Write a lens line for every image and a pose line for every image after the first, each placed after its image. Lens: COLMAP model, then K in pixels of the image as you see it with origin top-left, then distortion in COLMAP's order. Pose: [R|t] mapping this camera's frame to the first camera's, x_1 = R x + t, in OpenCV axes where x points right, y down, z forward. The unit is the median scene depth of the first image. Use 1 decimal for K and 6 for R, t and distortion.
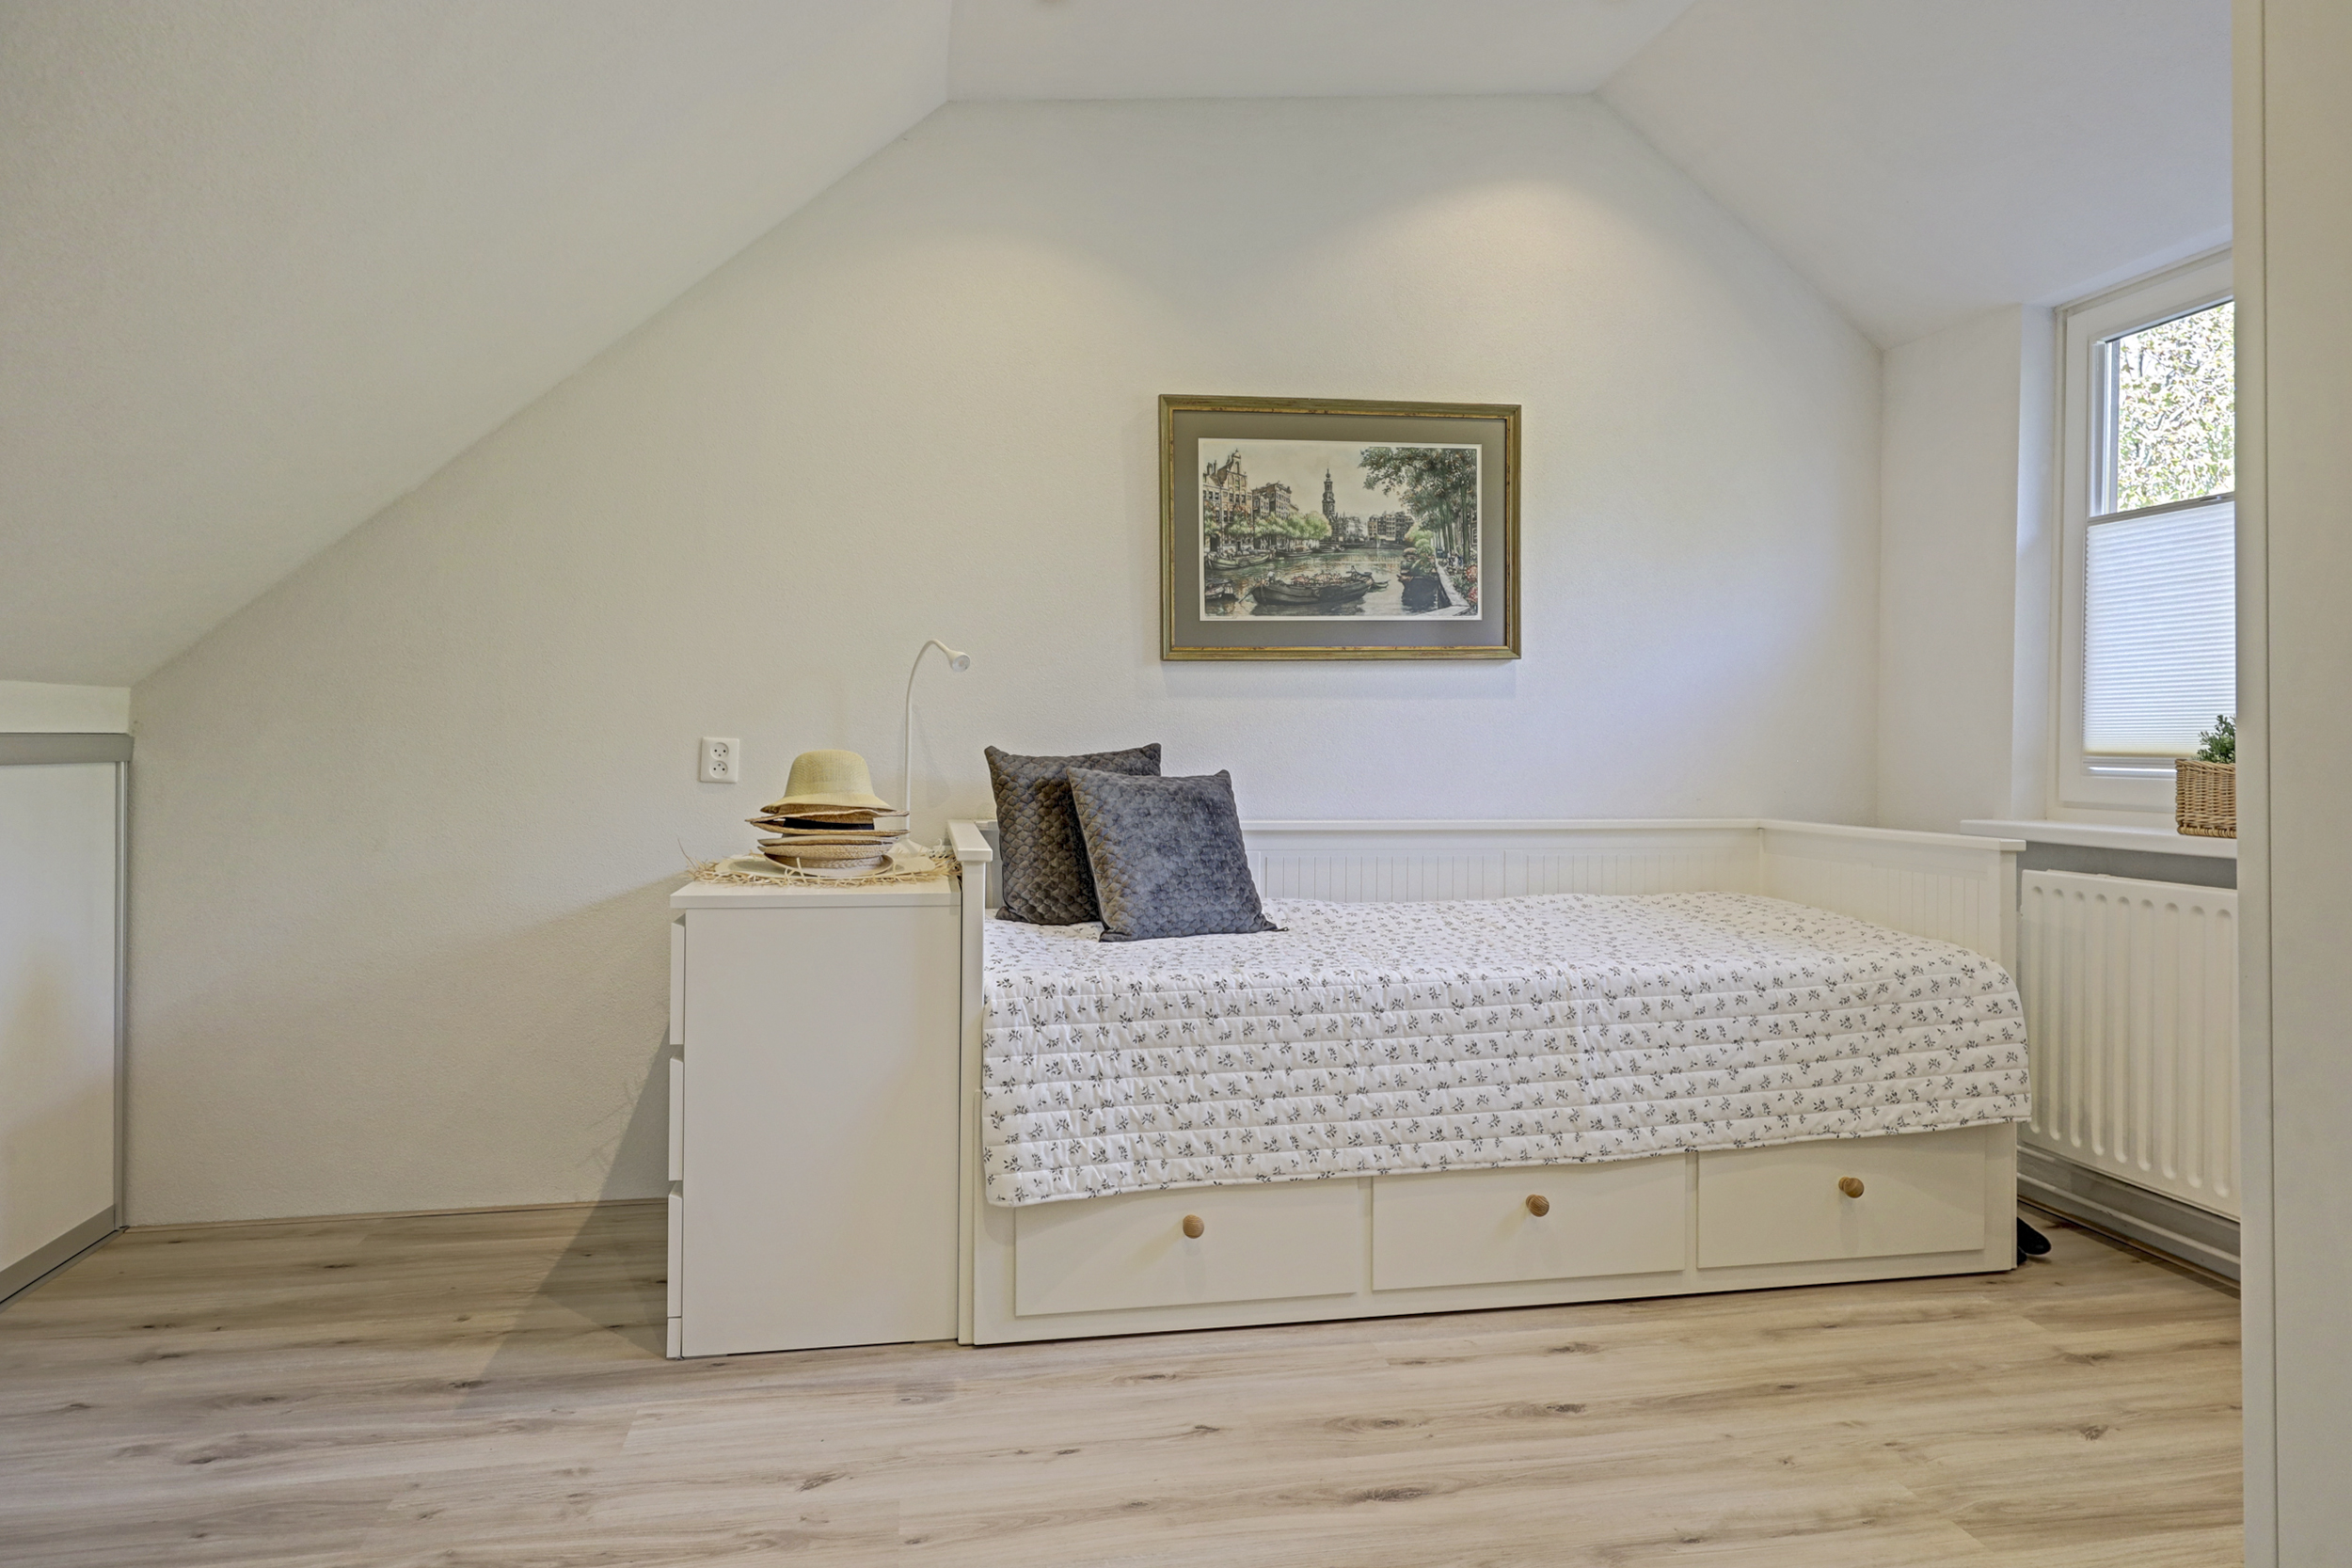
lens RADIAL K [[1384.6, 0, 1186.4], [0, 1384.6, 735.1], [0, 0, 1]] dist [-0.016386, 0.001130]
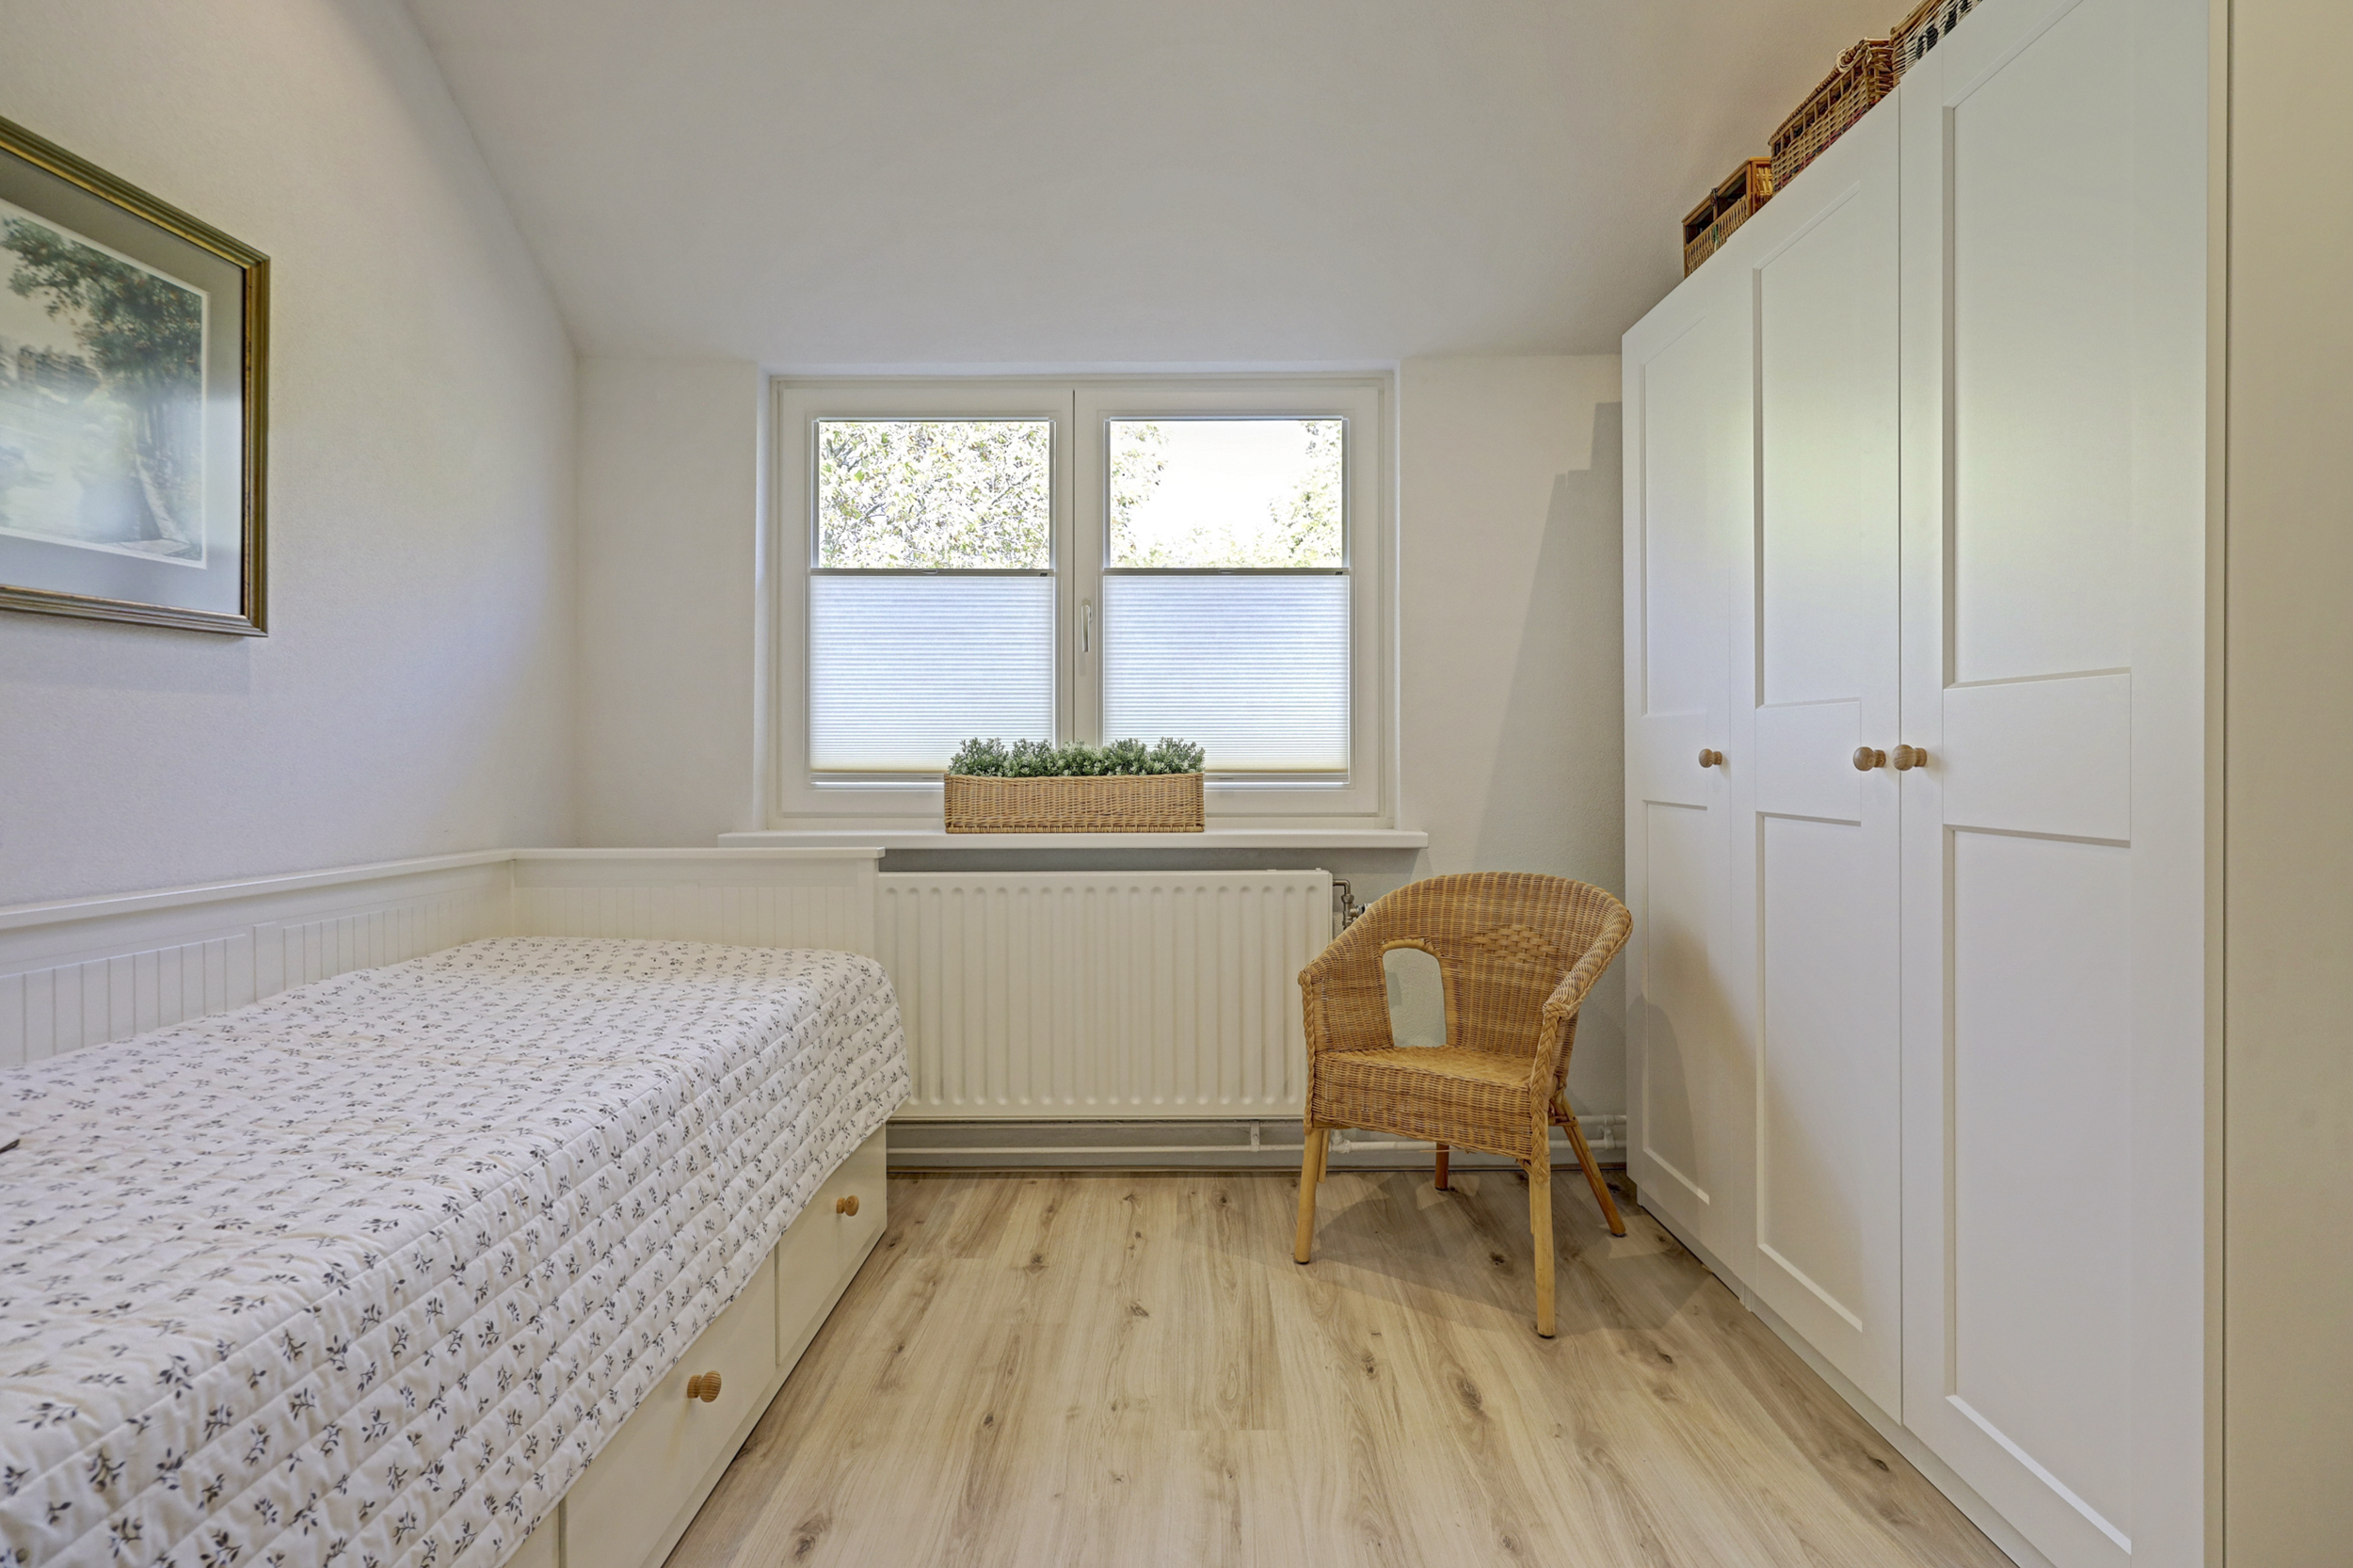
lens RADIAL K [[1140.3, 0, 1174.1], [0, 1140.3, 772.9], [0, 0, 1]] dist [0.000556, -0.000229]
pose [[0.206620, -0.011287, 0.978356, -0.265268], [-0.003016, 0.999921, 0.012172, 0.002966], [-0.978417, -0.005465, 0.206570, 0.578267]]
